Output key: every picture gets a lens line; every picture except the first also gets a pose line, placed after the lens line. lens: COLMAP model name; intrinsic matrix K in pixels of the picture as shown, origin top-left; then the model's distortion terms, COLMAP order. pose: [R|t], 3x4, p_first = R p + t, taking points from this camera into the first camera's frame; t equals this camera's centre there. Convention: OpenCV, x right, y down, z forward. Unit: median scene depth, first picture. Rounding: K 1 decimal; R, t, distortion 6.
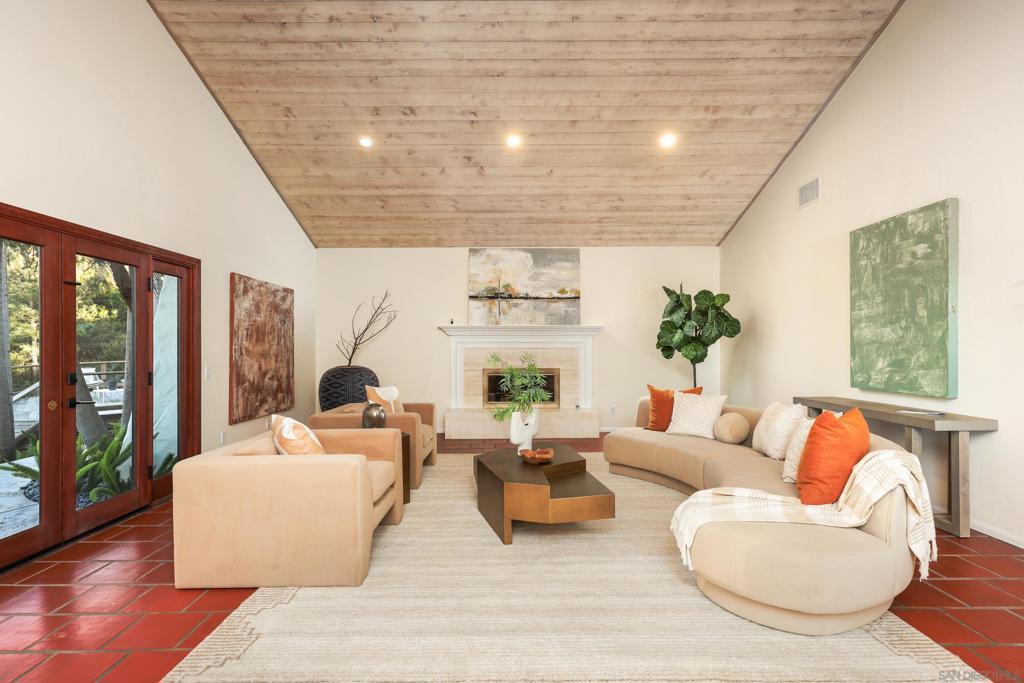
lens RADIAL K [[533.6, 0, 512.4], [0, 533.6, 348.4], [0, 0, 1]] dist [0.003842, -0.000213]
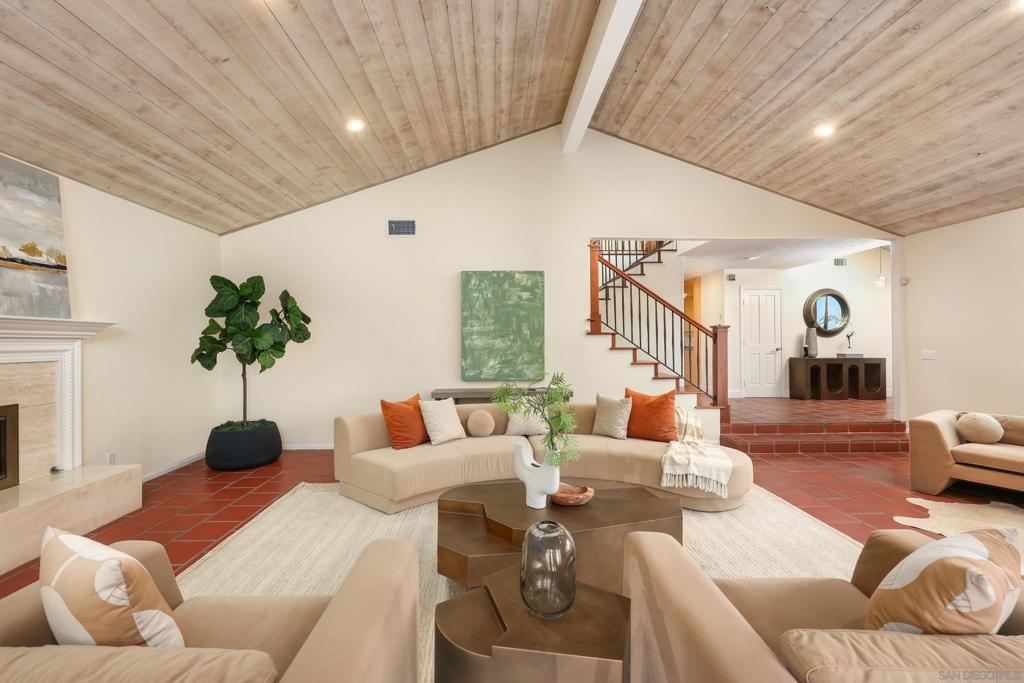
lens RADIAL K [[426.1, 0, 506.9], [0, 426.1, 339.8], [0, 0, 1]] dist [-0.004927, -0.000366]
pose [[-0.016980, 0.007198, 0.999830, -0.409122], [0.005966, 0.999957, -0.007097, -0.021395], [-0.999838, 0.005844, -0.017022, 0.730643]]
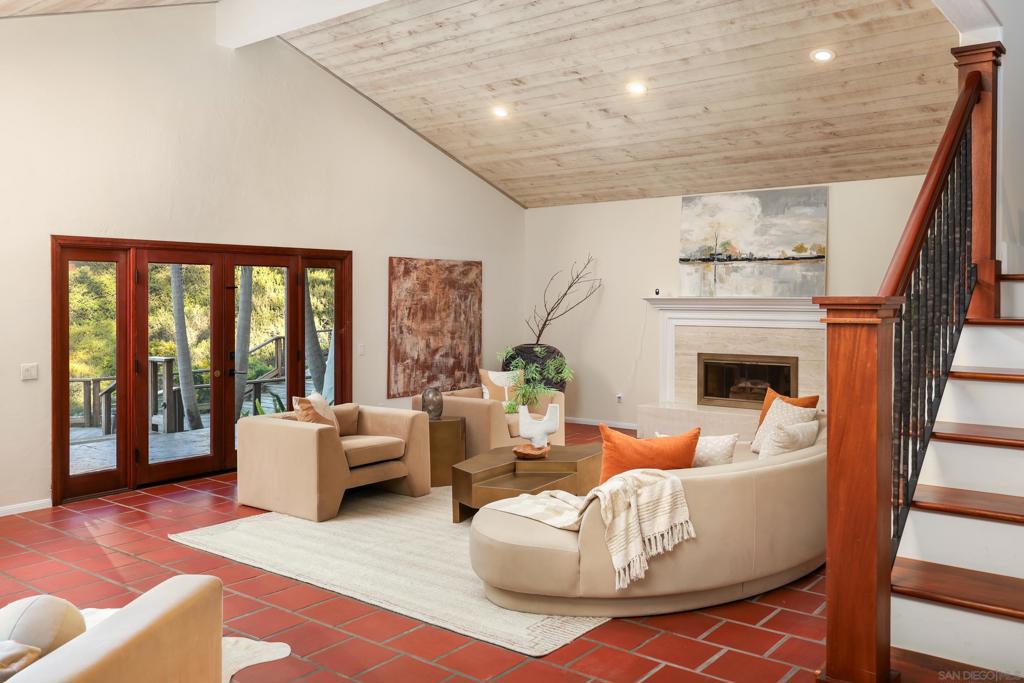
lens RADIAL K [[866.6, 0, 511.7], [0, 866.6, 299.0], [0, 0, 1]] dist [0.014555, 0.000847]
pose [[0.781564, 0.003703, -0.623814, 0.673768], [-0.000965, 0.999988, 0.004727, -0.059044], [0.623824, -0.003092, 0.781558, -0.185663]]
